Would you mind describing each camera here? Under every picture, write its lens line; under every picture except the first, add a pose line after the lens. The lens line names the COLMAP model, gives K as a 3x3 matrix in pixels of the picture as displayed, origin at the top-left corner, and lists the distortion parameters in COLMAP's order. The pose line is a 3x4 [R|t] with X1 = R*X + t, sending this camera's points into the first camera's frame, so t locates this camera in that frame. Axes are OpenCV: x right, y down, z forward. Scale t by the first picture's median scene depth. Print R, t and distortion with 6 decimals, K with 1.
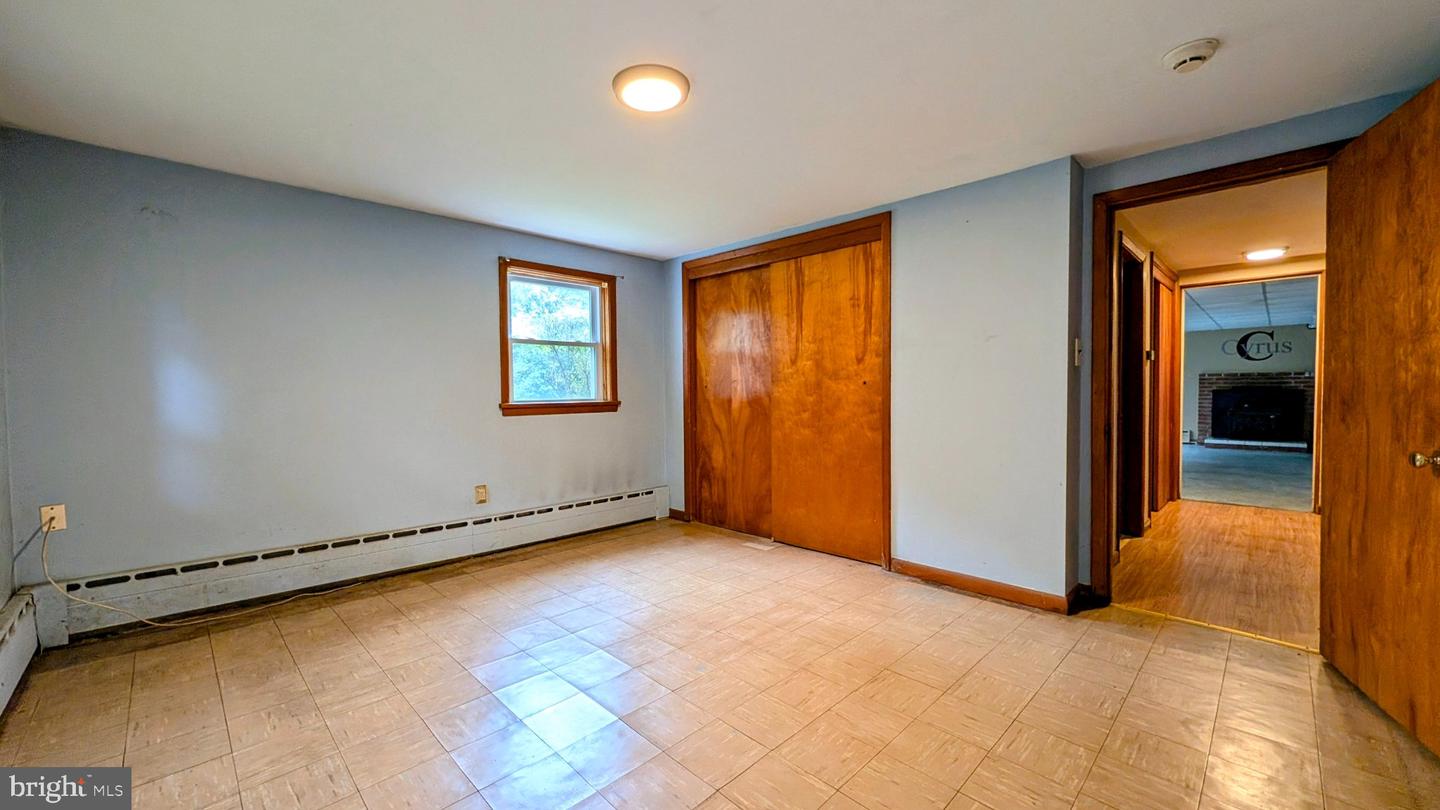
lens RADIAL K [[570.8, 0, 709.6], [0, 570.8, 398.7], [0, 0, 1]] dist [0.001956, 0.000356]
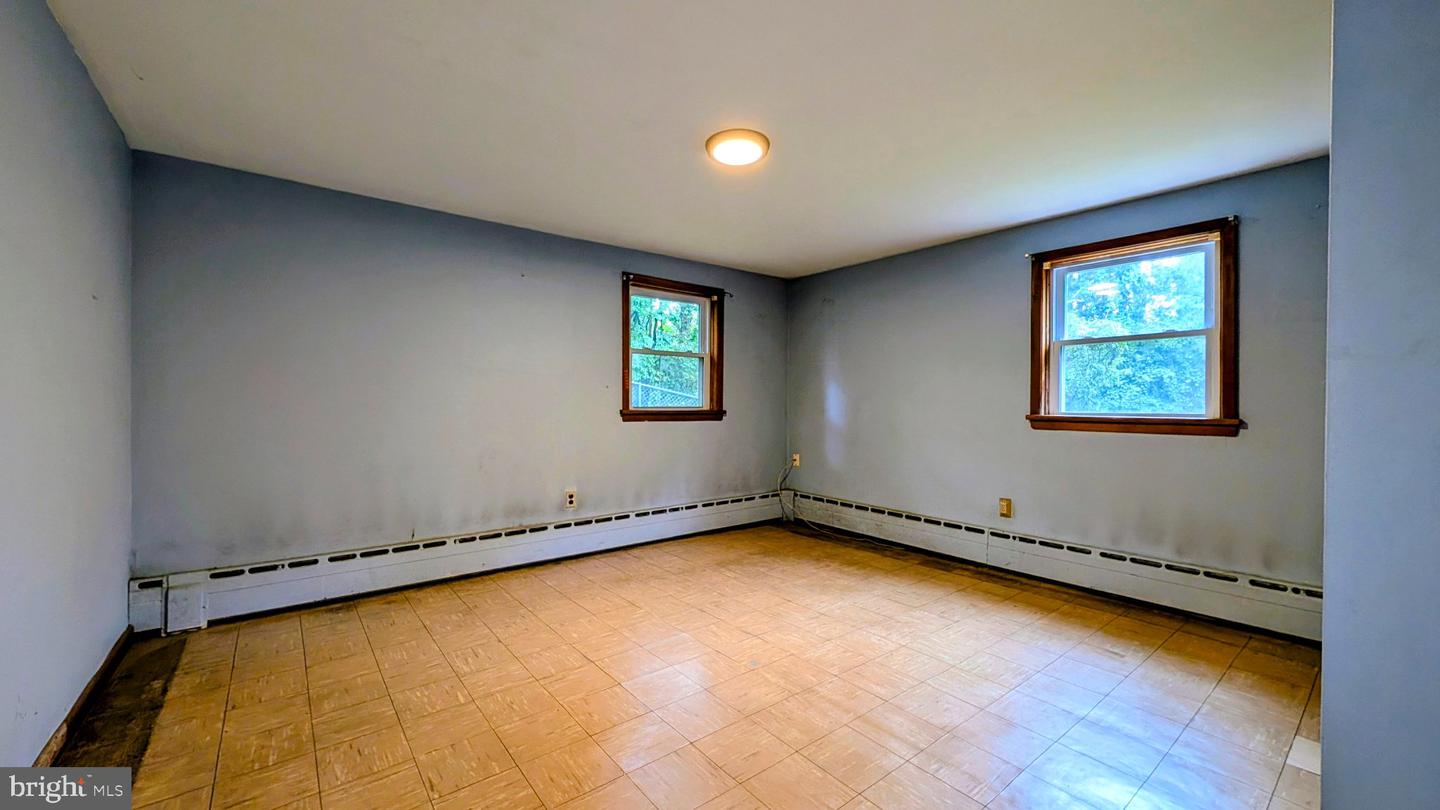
lens RADIAL K [[570.8, 0, 715.3], [0, 570.8, 405.5], [0, 0, 1]] dist [0.001956, 0.000356]
pose [[-0.133538, 0.014843, -0.990933, 0.726847], [-0.017218, 0.999702, 0.017294, -0.017146], [0.990894, 0.019372, -0.133242, 0.742230]]
